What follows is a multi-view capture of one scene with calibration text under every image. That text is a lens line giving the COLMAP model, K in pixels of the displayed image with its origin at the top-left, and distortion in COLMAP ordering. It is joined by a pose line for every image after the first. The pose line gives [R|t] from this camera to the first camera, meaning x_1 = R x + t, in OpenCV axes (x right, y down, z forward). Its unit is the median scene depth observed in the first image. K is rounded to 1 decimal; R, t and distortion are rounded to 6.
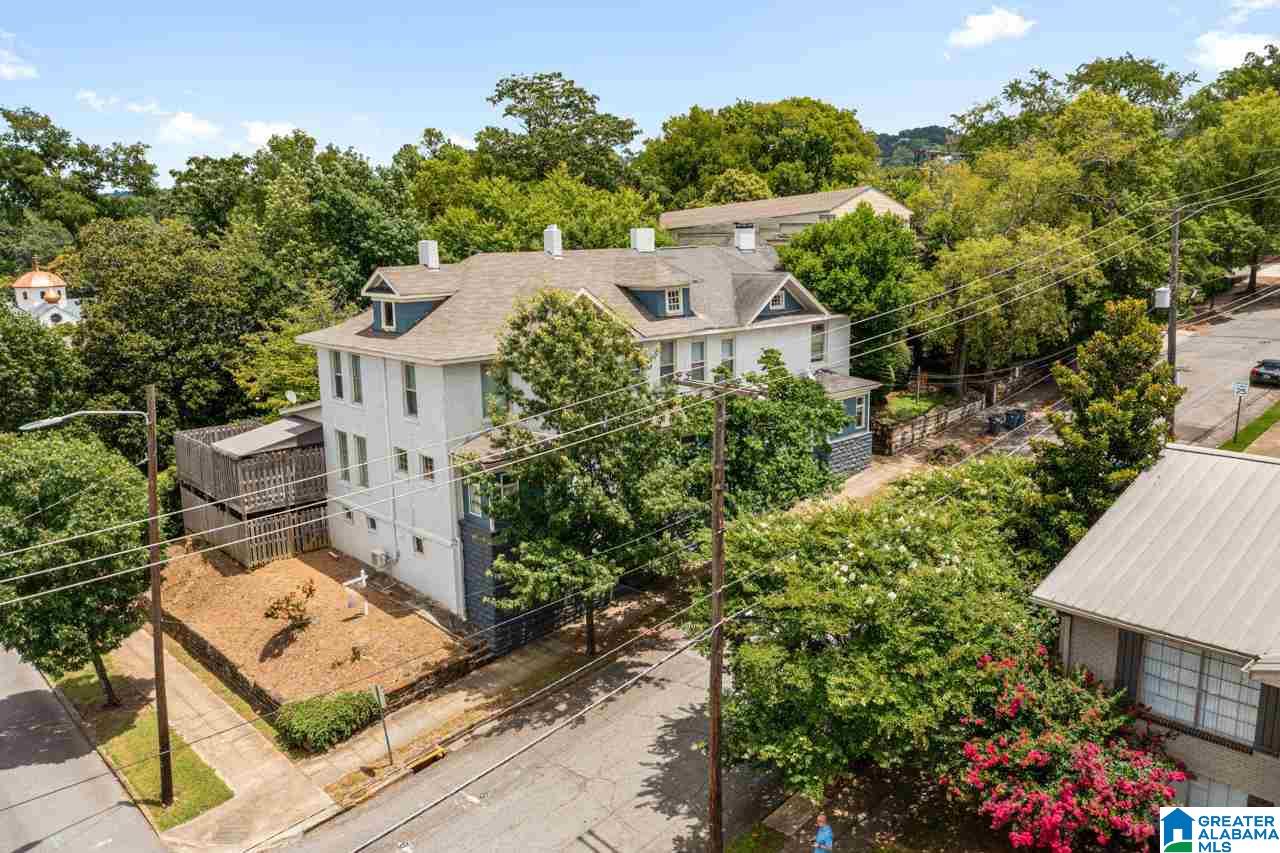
lens RADIAL K [[990.2, 0, 640.0], [0, 990.2, 426.5], [0, 0, 1]] dist [0.005117, -0.038488]
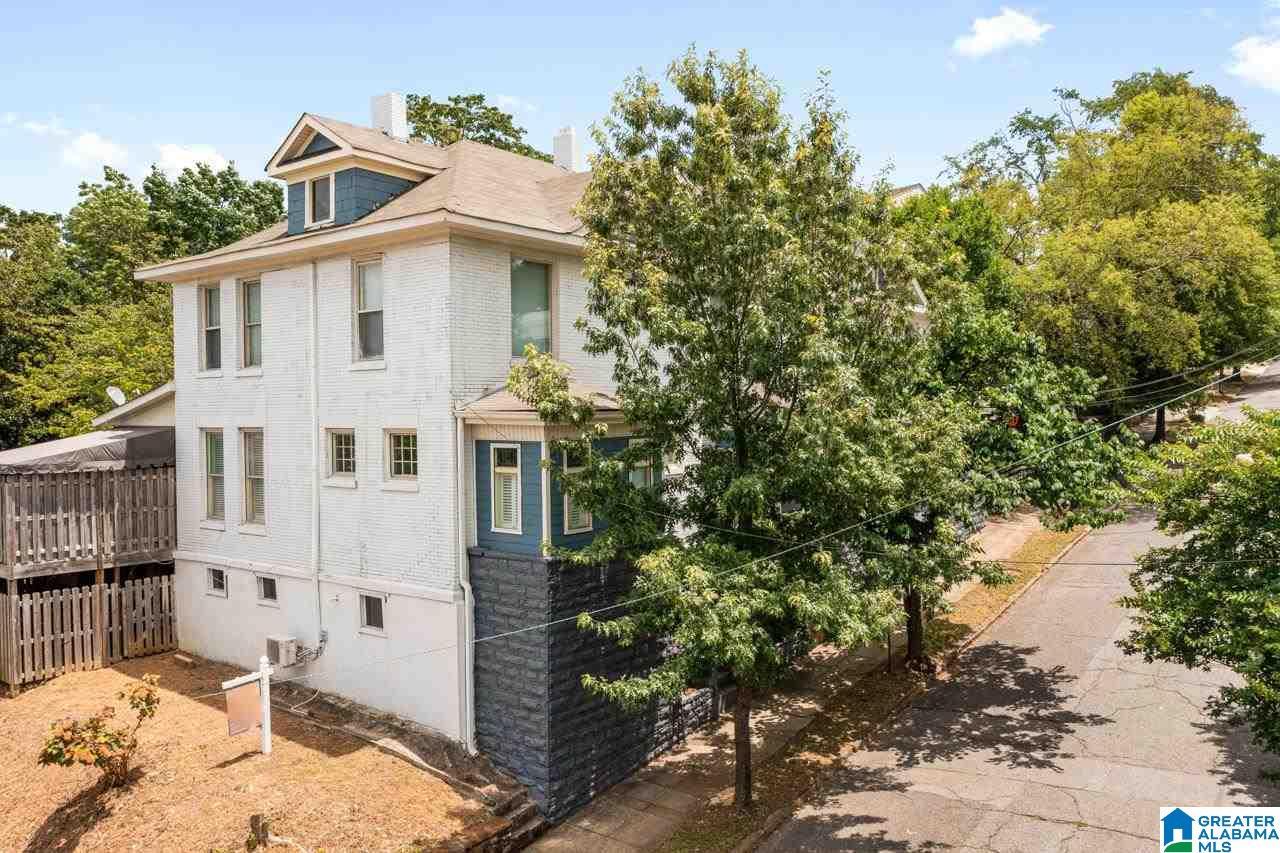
lens RADIAL K [[990.2, 0, 640.0], [0, 990.2, 426.5], [0, 0, 1]] dist [0.005117, -0.038488]
pose [[0.985535, 0.002703, 0.169451, -0.172871], [0.028384, 0.983116, -0.180767, 0.121481], [-0.167079, 0.182962, 0.968819, 0.456575]]
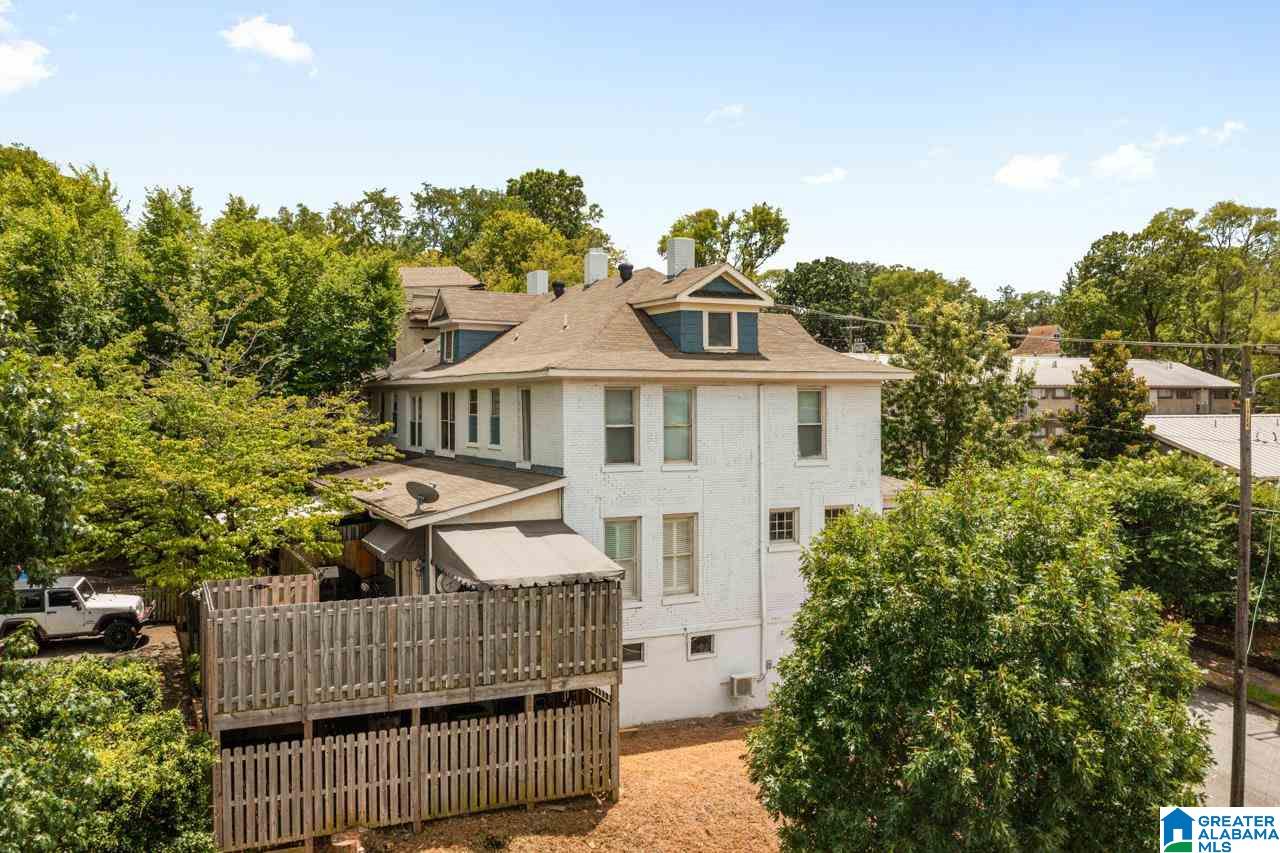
lens RADIAL K [[990.2, 0, 640.0], [0, 990.2, 426.5], [0, 0, 1]] dist [0.005117, -0.038488]
pose [[0.317519, -0.006830, 0.948227, -0.963872], [0.181543, 0.981915, -0.053718, -0.017481], [-0.930711, 0.189201, 0.313017, 0.857381]]
